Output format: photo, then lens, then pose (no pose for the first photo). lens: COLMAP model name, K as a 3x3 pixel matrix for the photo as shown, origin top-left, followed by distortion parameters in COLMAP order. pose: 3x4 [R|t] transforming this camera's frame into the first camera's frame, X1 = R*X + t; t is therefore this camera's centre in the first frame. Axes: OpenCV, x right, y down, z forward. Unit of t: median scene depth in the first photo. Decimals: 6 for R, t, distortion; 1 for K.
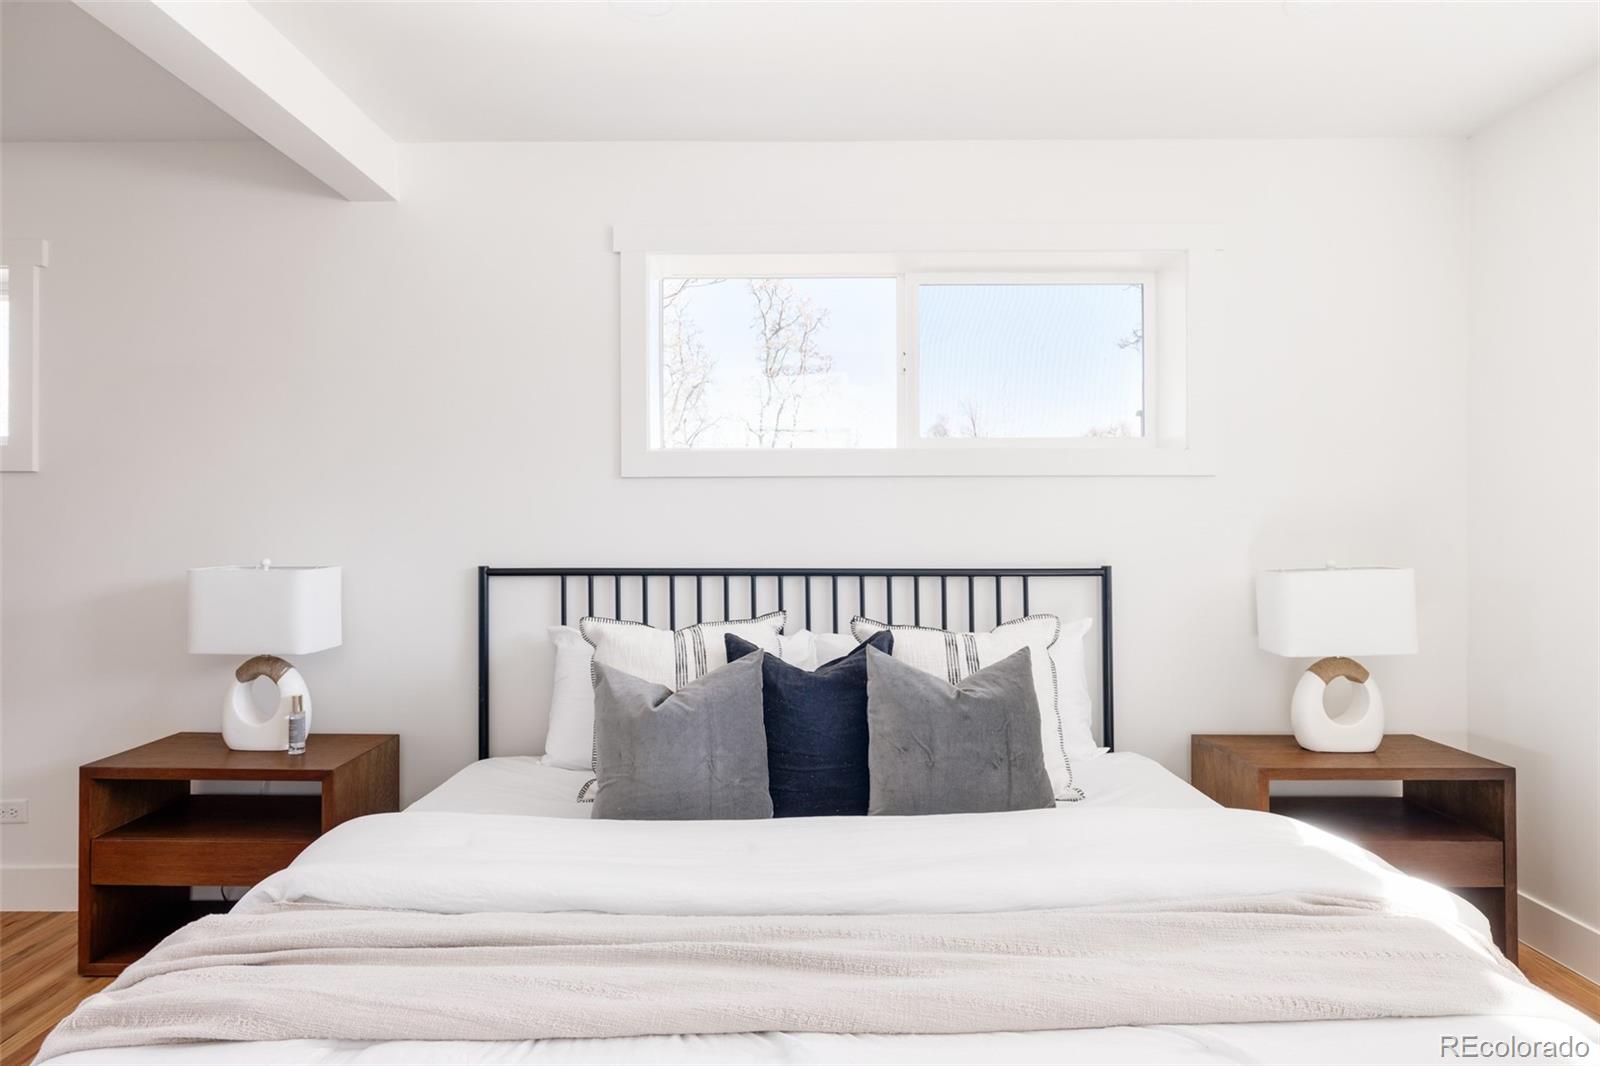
lens RADIAL K [[858.1, 0, 797.4], [0, 858.1, 518.4], [0, 0, 1]] dist [0.003399, 0.002204]
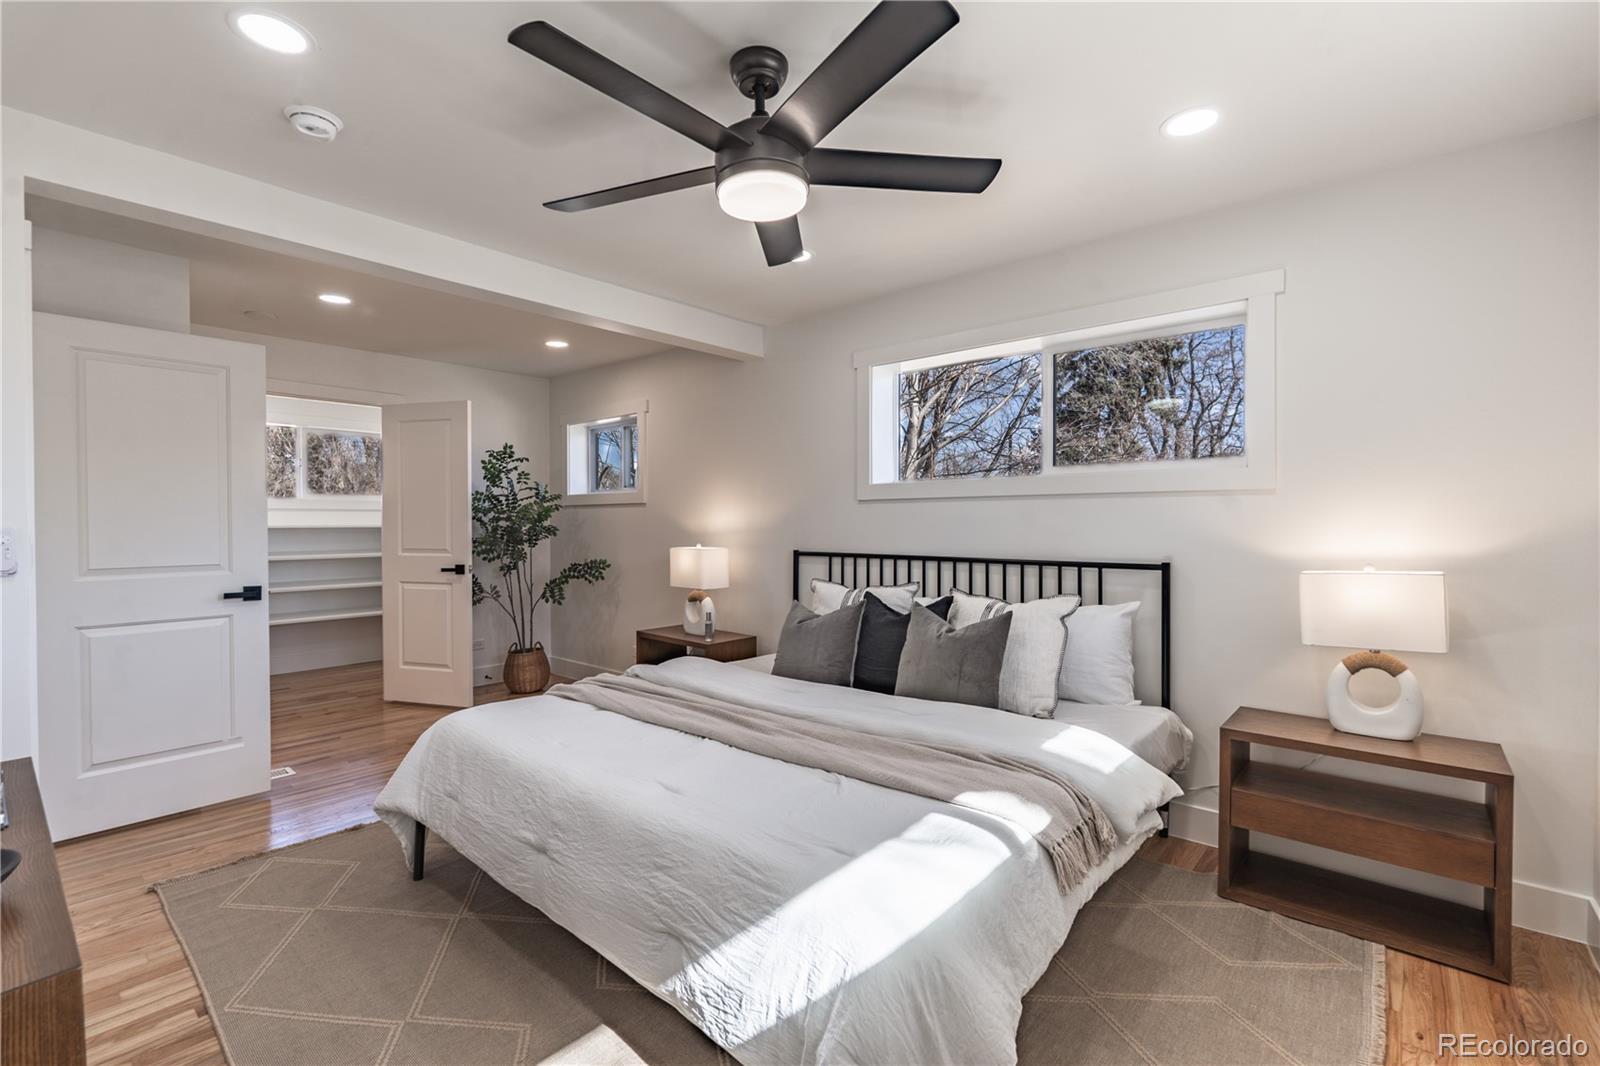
lens RADIAL K [[710.0, 0, 803.0], [0, 710.0, 536.6], [0, 0, 1]] dist [-0.003843, 0.000420]
pose [[0.755883, 0.011584, -0.654604, 0.840941], [0.004870, 0.999716, 0.023315, -0.012099], [0.654688, -0.020811, 0.755612, -0.188290]]
